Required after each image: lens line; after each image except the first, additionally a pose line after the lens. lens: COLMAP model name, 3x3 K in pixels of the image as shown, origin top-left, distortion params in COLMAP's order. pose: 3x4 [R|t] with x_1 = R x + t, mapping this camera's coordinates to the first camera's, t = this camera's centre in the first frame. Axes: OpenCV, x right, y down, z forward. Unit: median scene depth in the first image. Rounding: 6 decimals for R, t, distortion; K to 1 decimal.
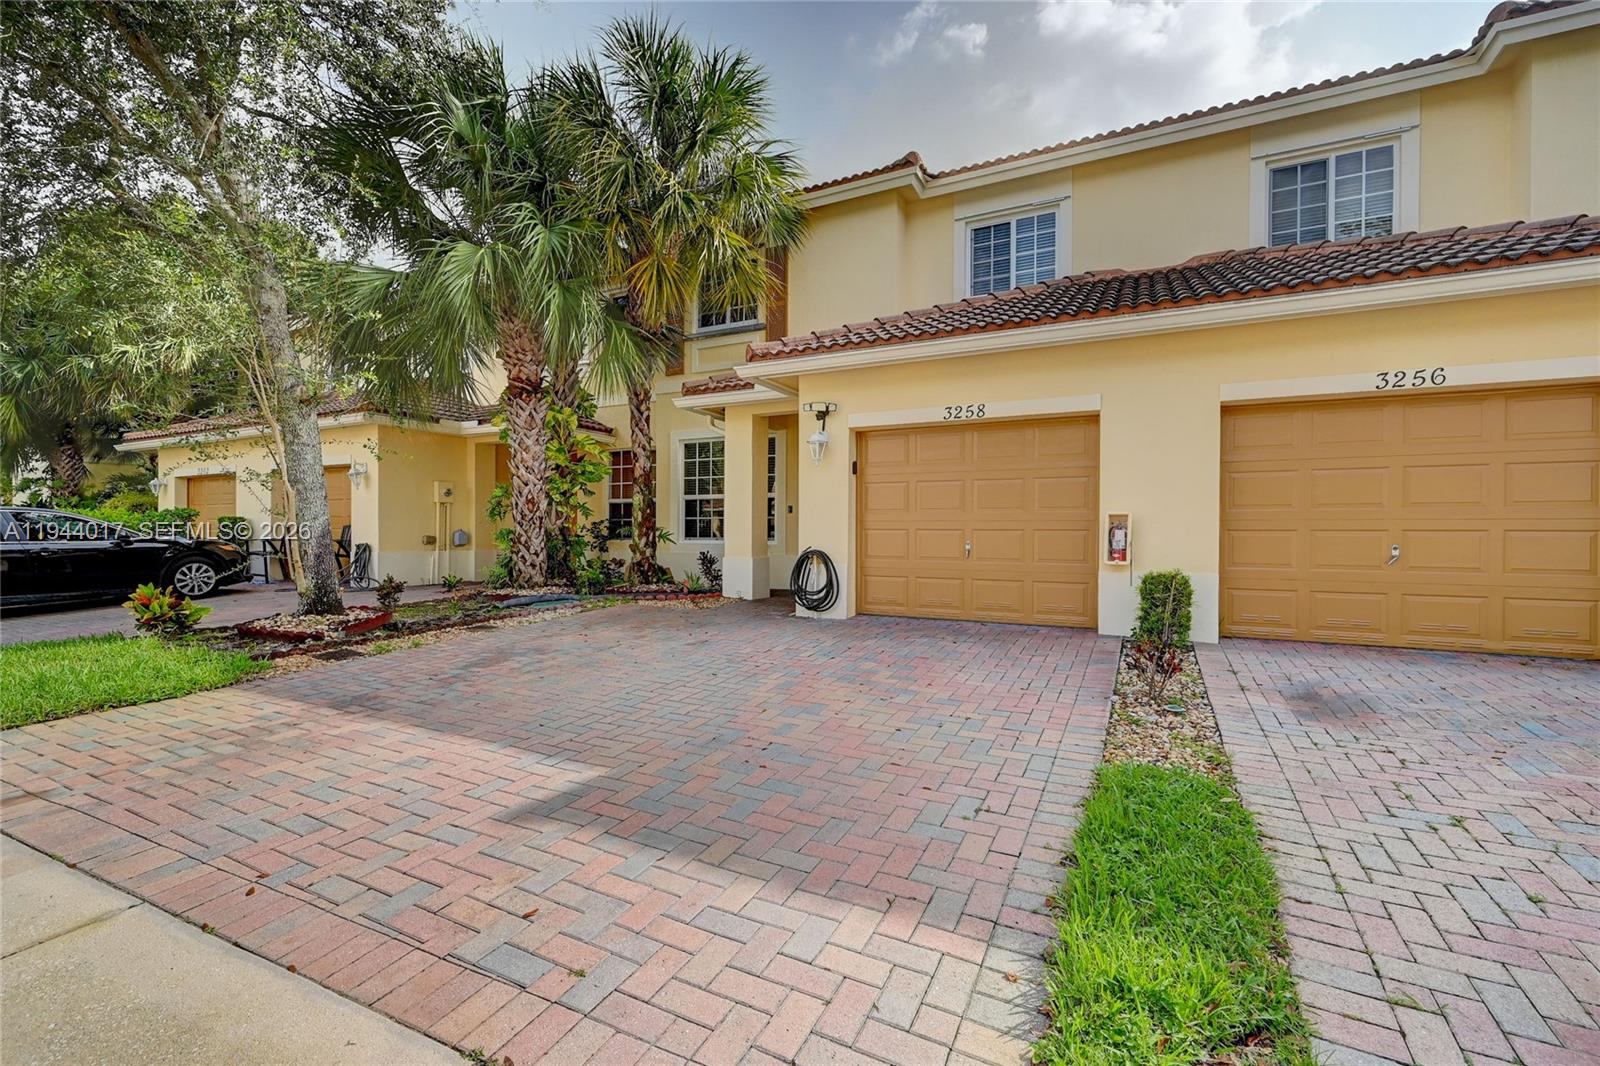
lens RADIAL K [[636.0, 0, 794.7], [0, 636.0, 533.2], [0, 0, 1]] dist [0.000061, -0.000236]
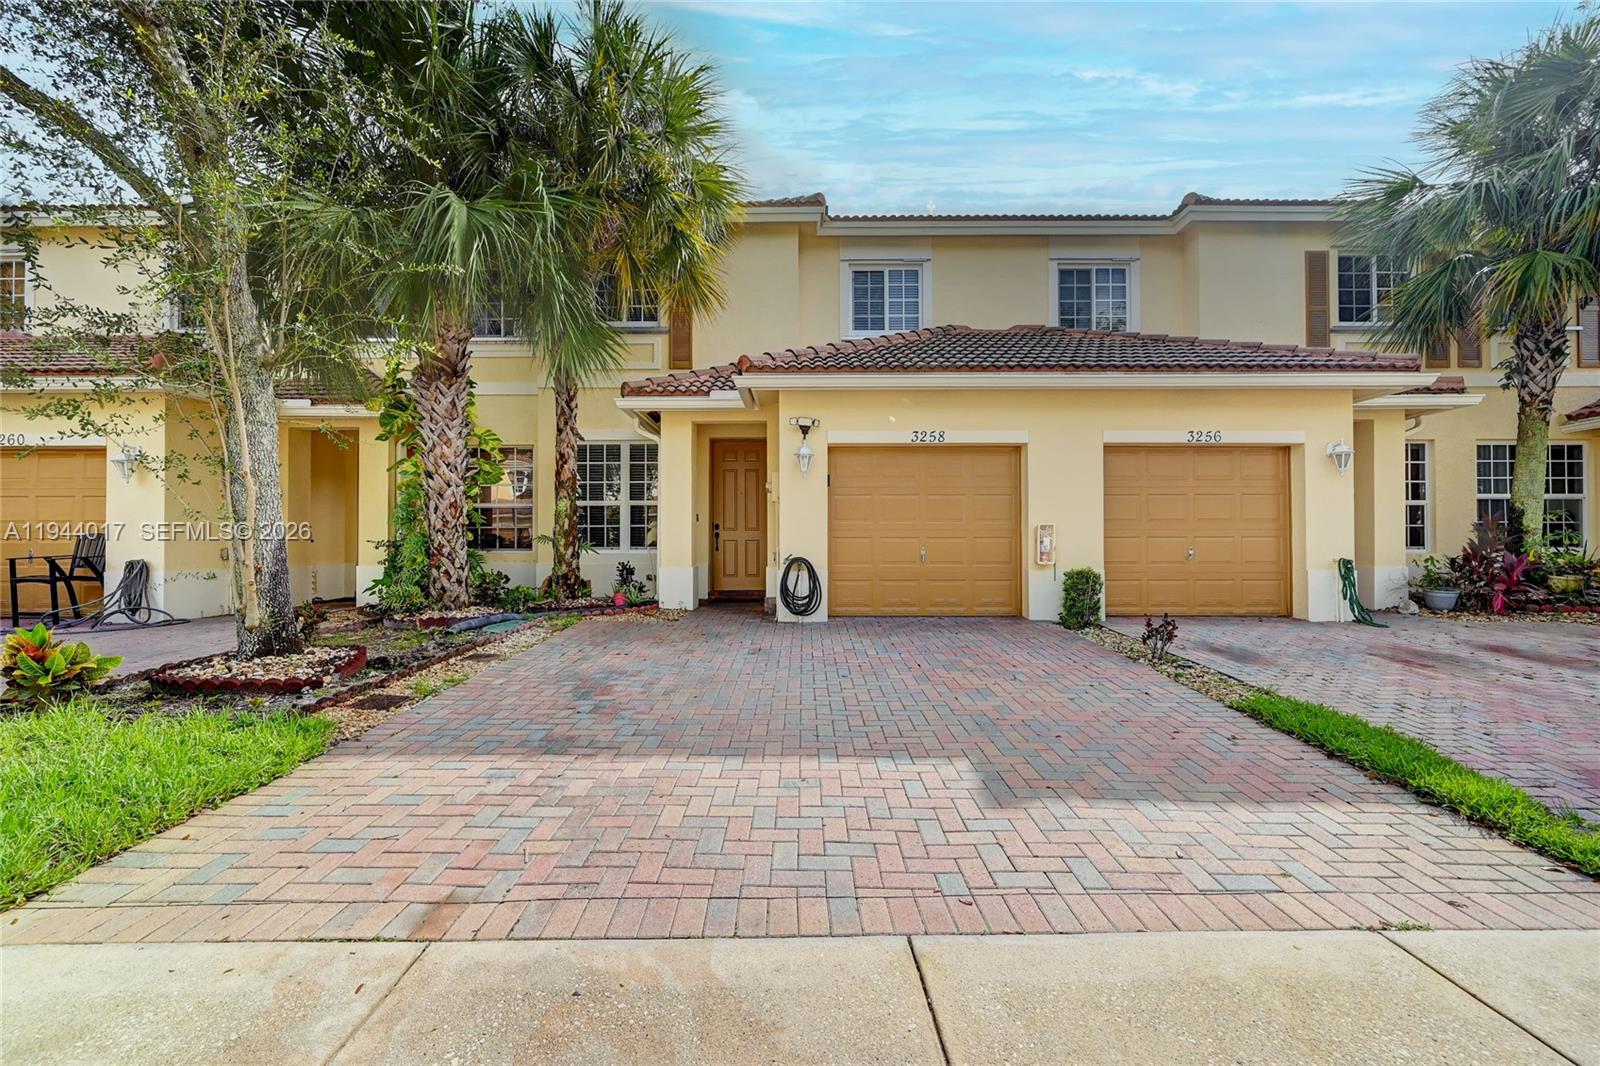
lens RADIAL K [[636.0, 0, 792.5], [0, 636.0, 529.3], [0, 0, 1]] dist [0.000061, -0.000236]
pose [[0.898754, 0.002900, 0.438443, -0.424772], [0.005721, 0.999815, -0.018341, -0.000492], [-0.438416, 0.018992, 0.898572, 0.059268]]
